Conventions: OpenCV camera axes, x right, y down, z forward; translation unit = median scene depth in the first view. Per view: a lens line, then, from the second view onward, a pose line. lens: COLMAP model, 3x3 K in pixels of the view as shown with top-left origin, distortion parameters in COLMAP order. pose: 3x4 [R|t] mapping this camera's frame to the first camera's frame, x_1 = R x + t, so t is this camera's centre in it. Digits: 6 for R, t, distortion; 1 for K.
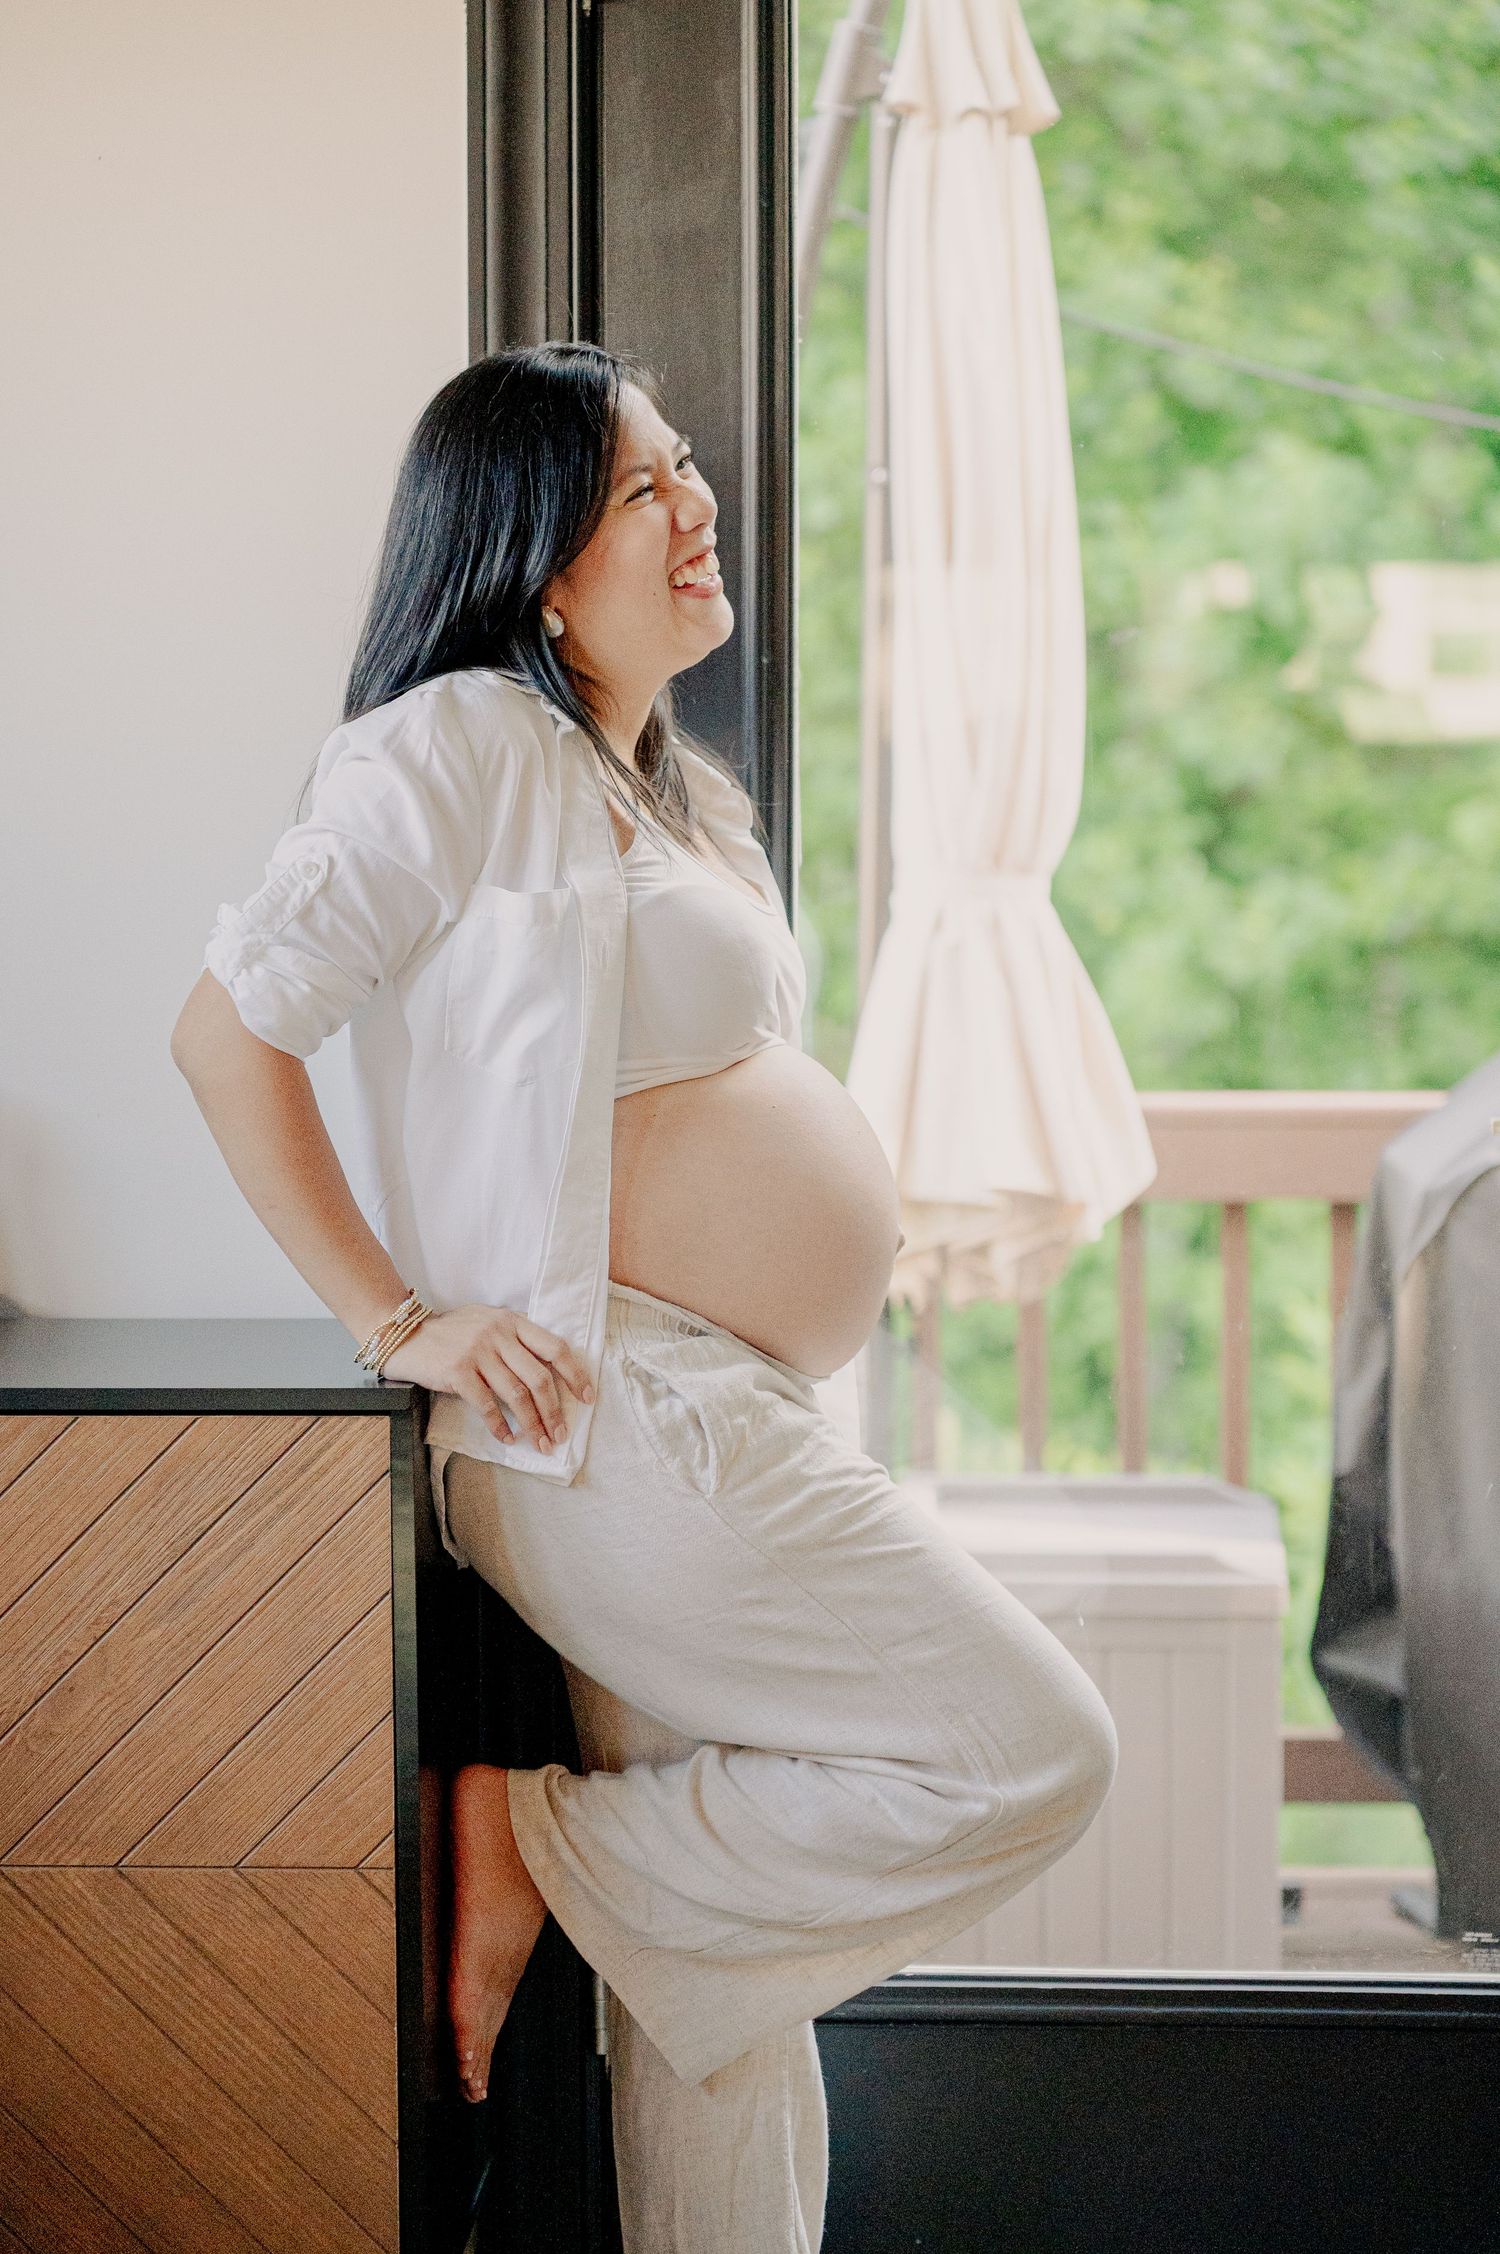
lens RADIAL K [[5066.5, 0, 750.0], [0, 5066.5, 1127.0], [0, 0, 1]] dist [0.007299, 0.110992]
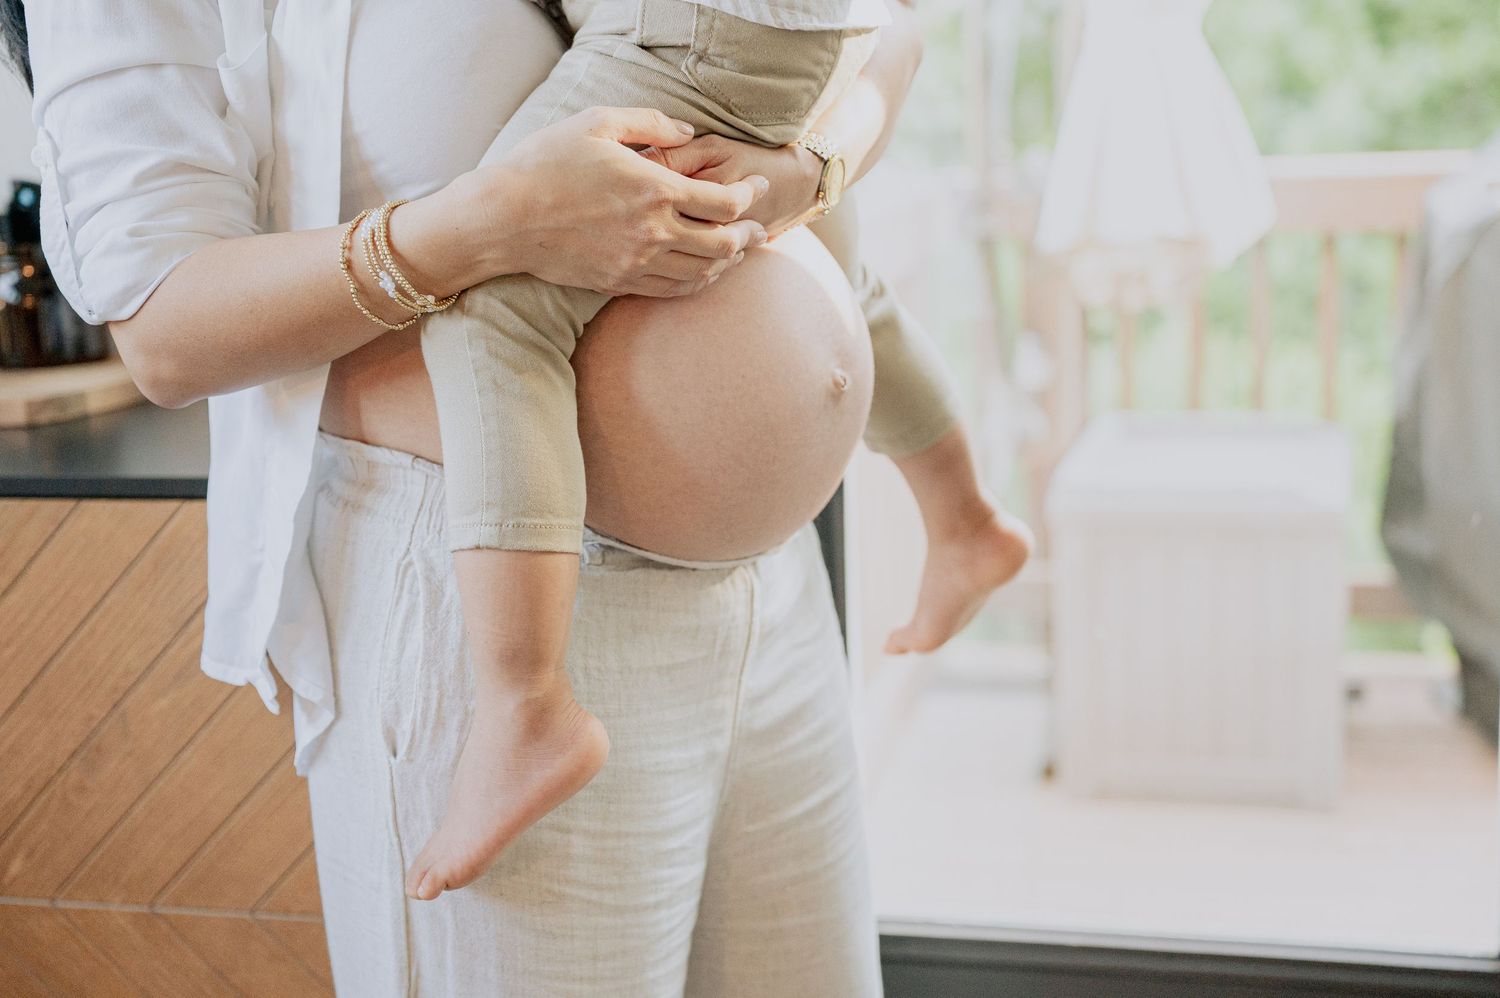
lens RADIAL K [[2307.3, 0, 750.0], [0, 2307.3, 499.0], [0, 0, 1]] dist [0.132650, -0.008305]
pose [[0.985011, -0.003022, -0.172466, 0.048386], [0.025598, 0.991336, 0.128831, -0.001576], [0.170583, -0.131314, 0.976554, 0.292200]]
